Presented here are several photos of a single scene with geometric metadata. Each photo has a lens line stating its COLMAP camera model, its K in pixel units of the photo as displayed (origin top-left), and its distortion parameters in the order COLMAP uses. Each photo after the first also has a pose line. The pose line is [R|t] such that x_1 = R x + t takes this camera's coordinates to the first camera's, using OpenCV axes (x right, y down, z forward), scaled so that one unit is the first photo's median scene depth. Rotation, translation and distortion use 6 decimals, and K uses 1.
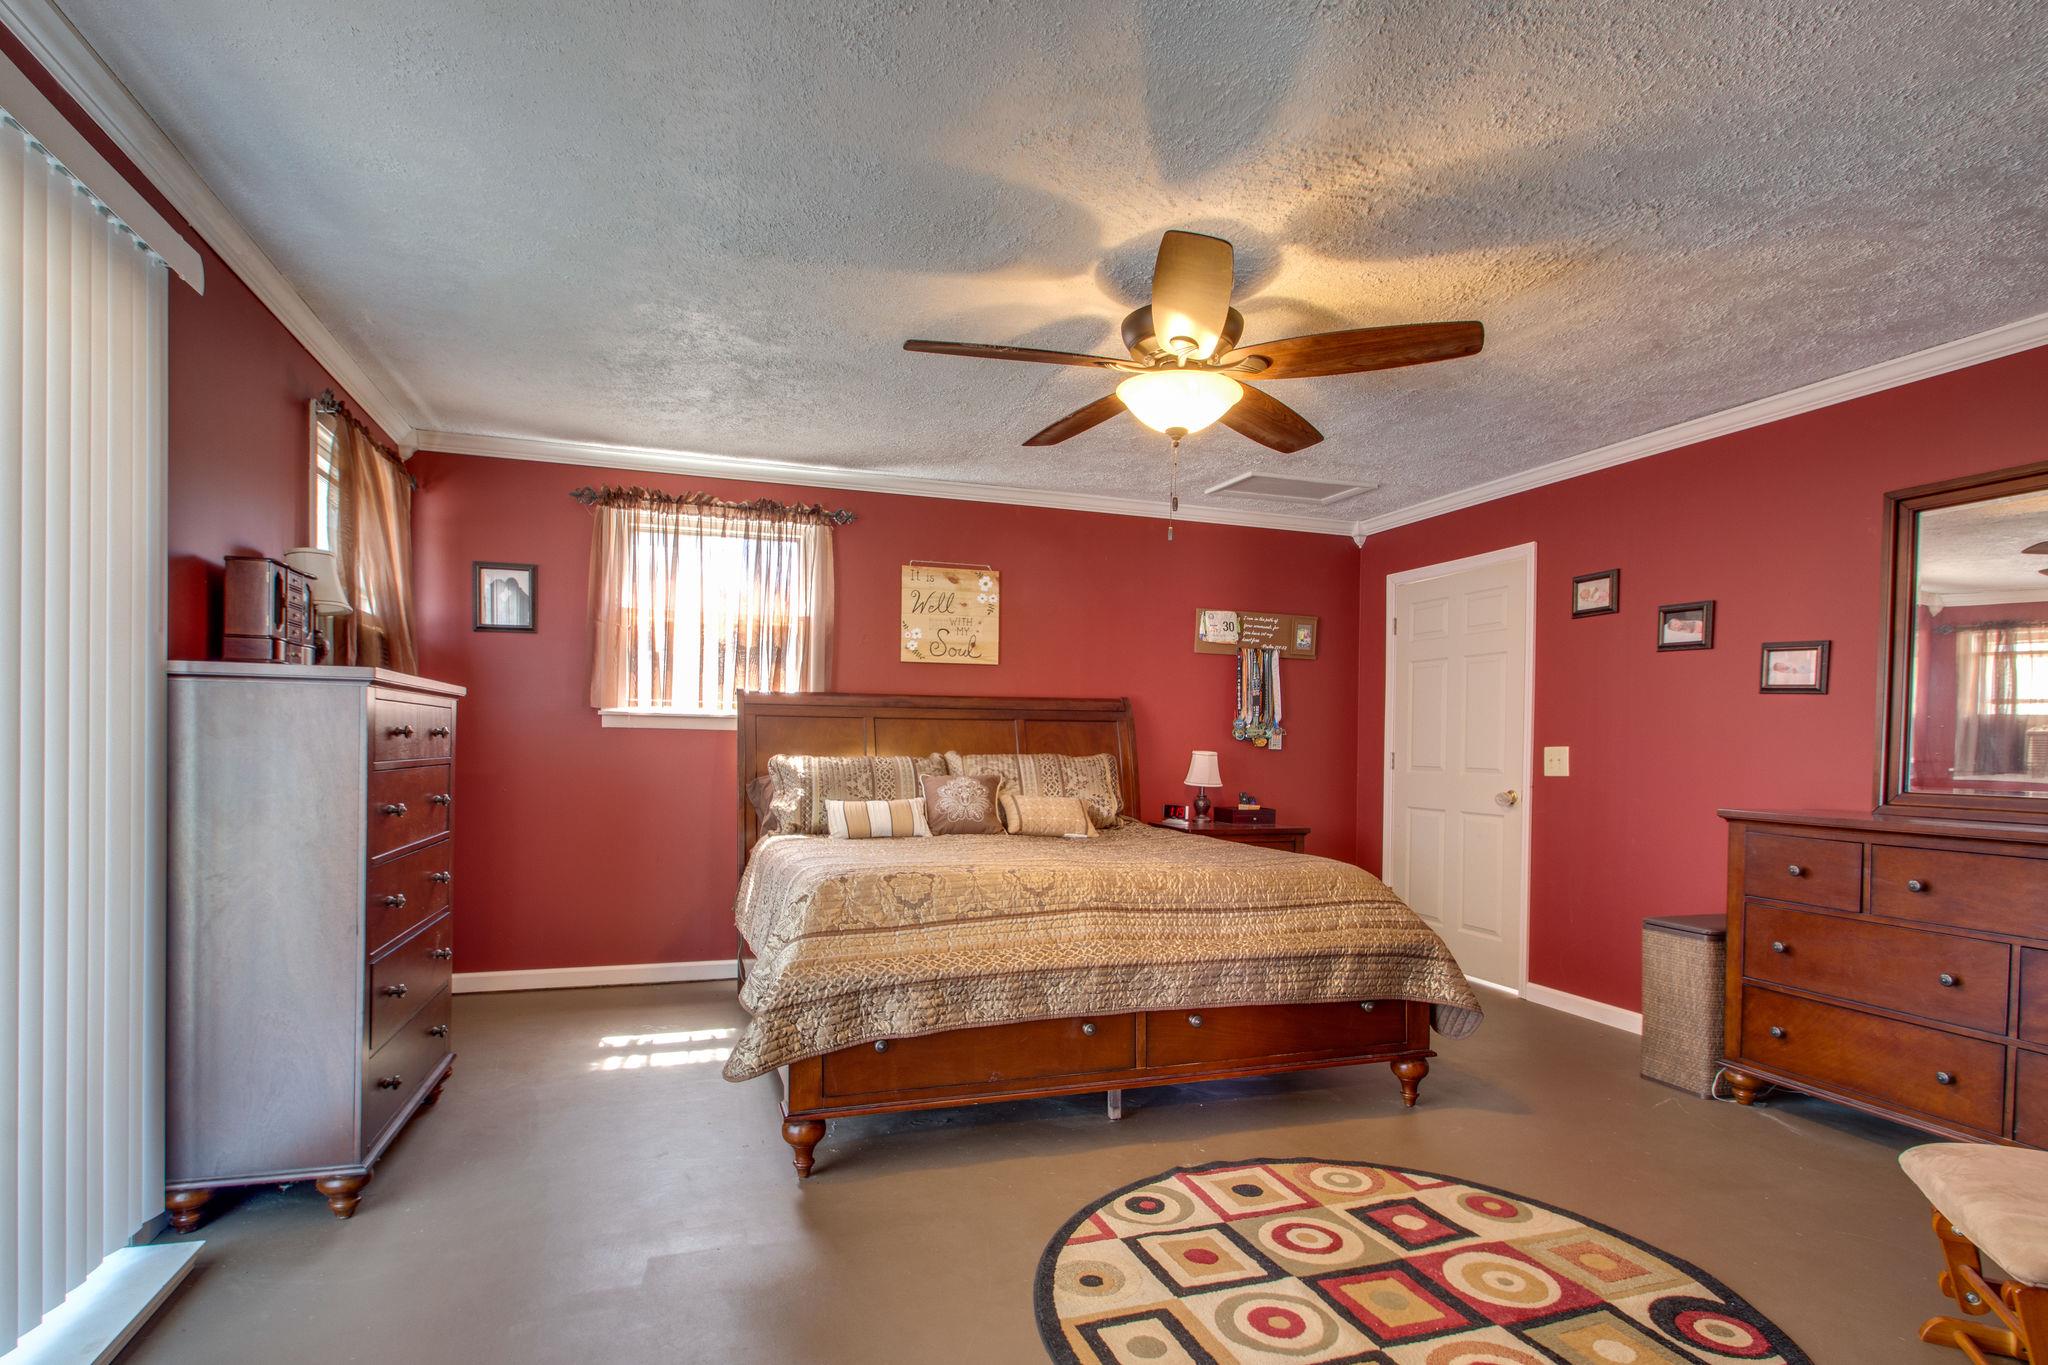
lens RADIAL K [[1001.1, 0, 986.3], [0, 1001.1, 714.8], [0, 0, 1]] dist [0.014143, -0.011220]
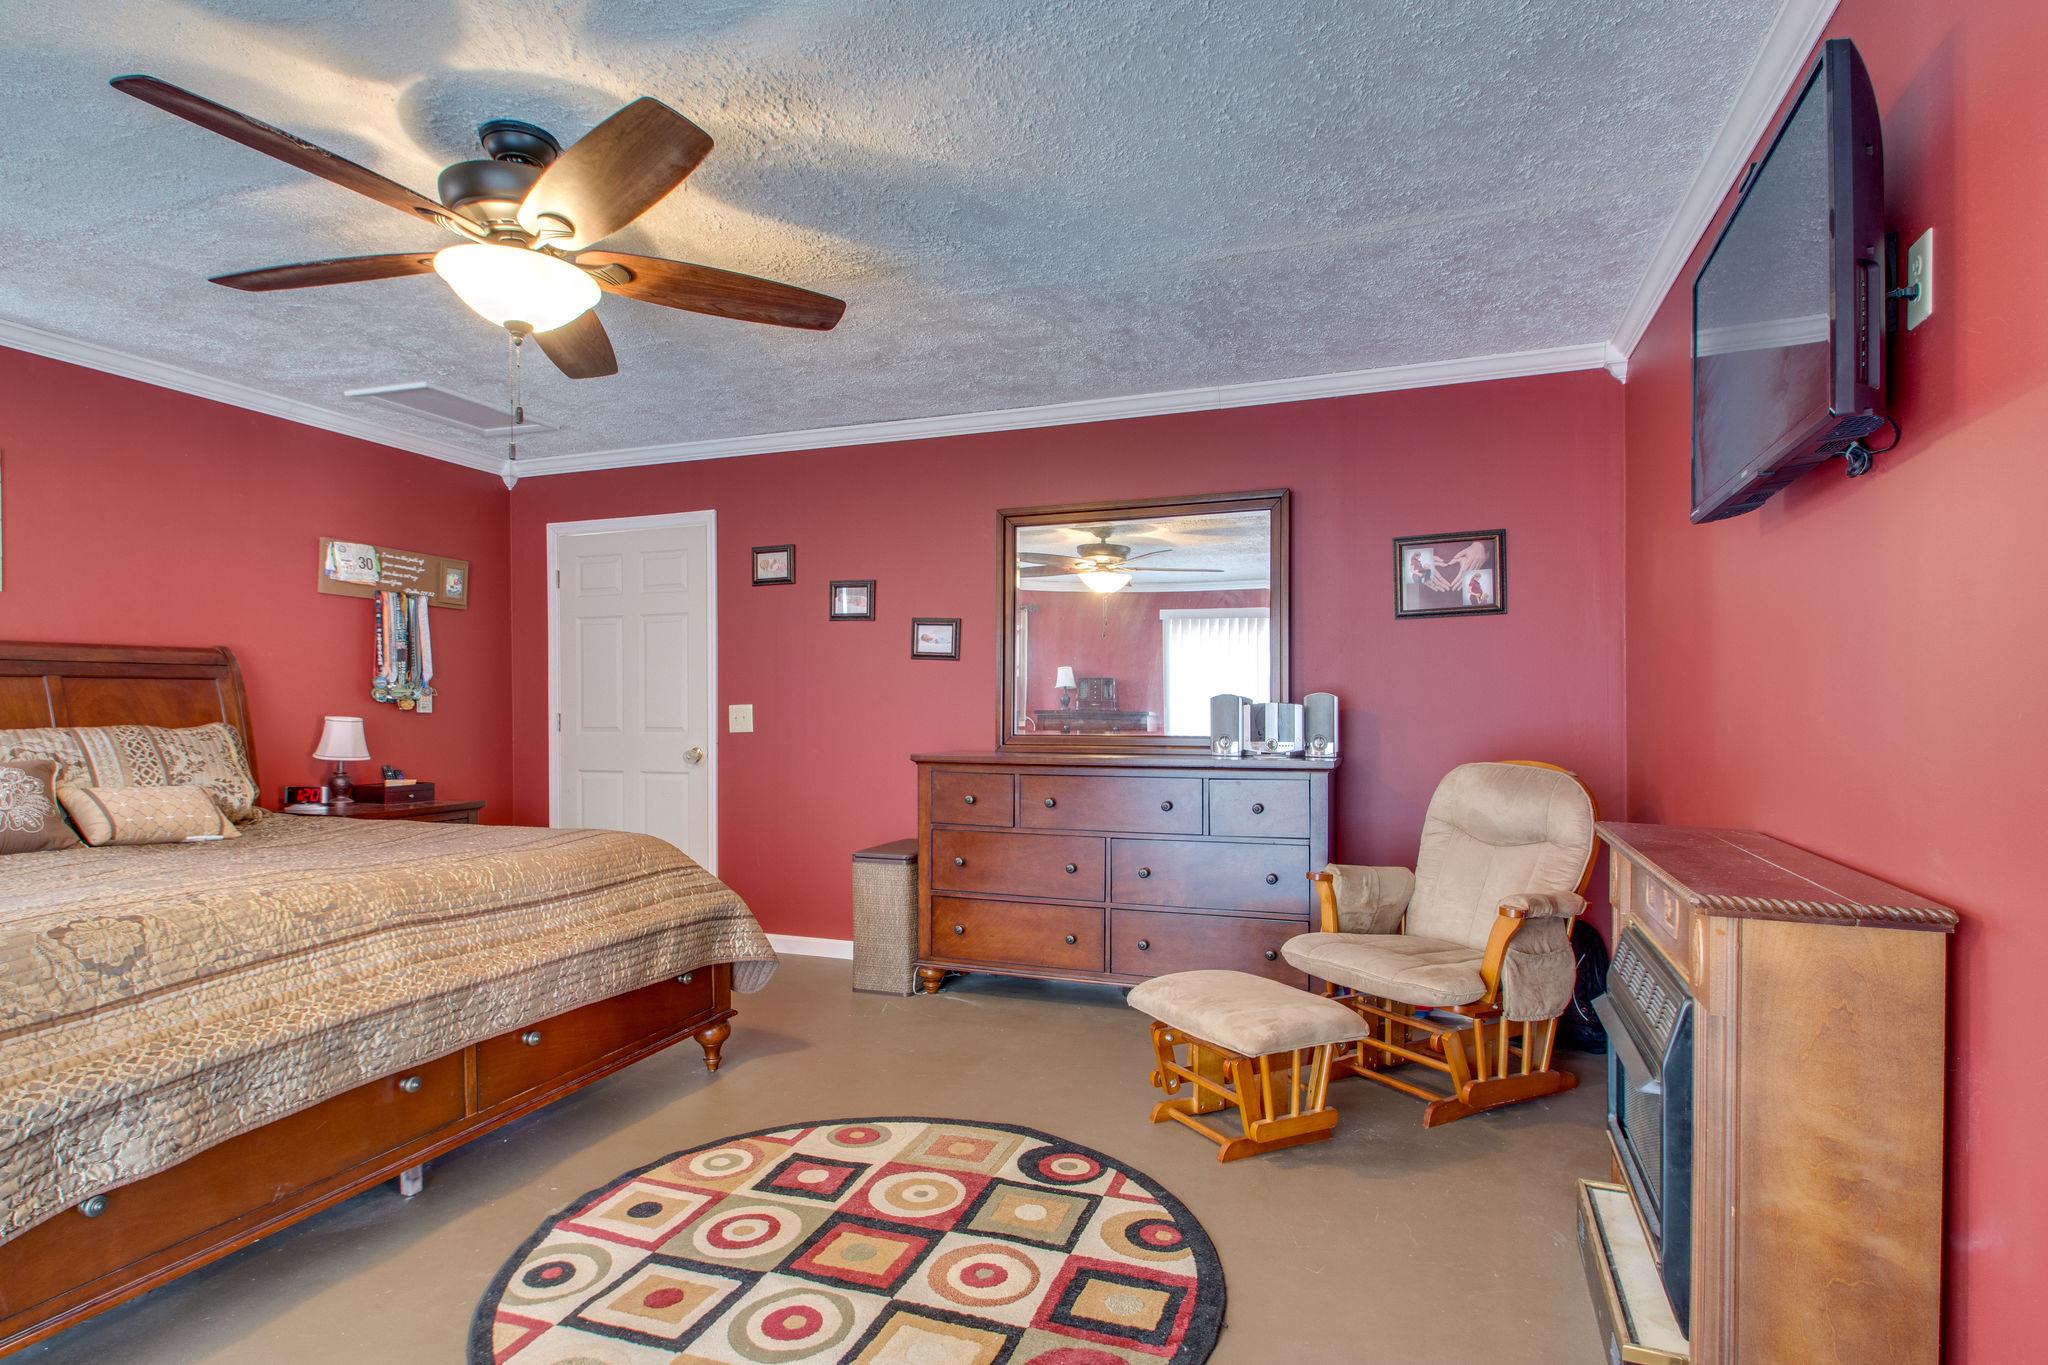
lens RADIAL K [[1041.7, 0, 1016.4], [0, 1041.7, 674.0], [0, 0, 1]] dist [-0.000234, -0.001499]
pose [[0.638839, 0.009158, 0.769286, -0.199888], [-0.009145, 0.999949, -0.004309, 0.002417], [-0.769286, -0.004283, 0.638890, 0.137404]]
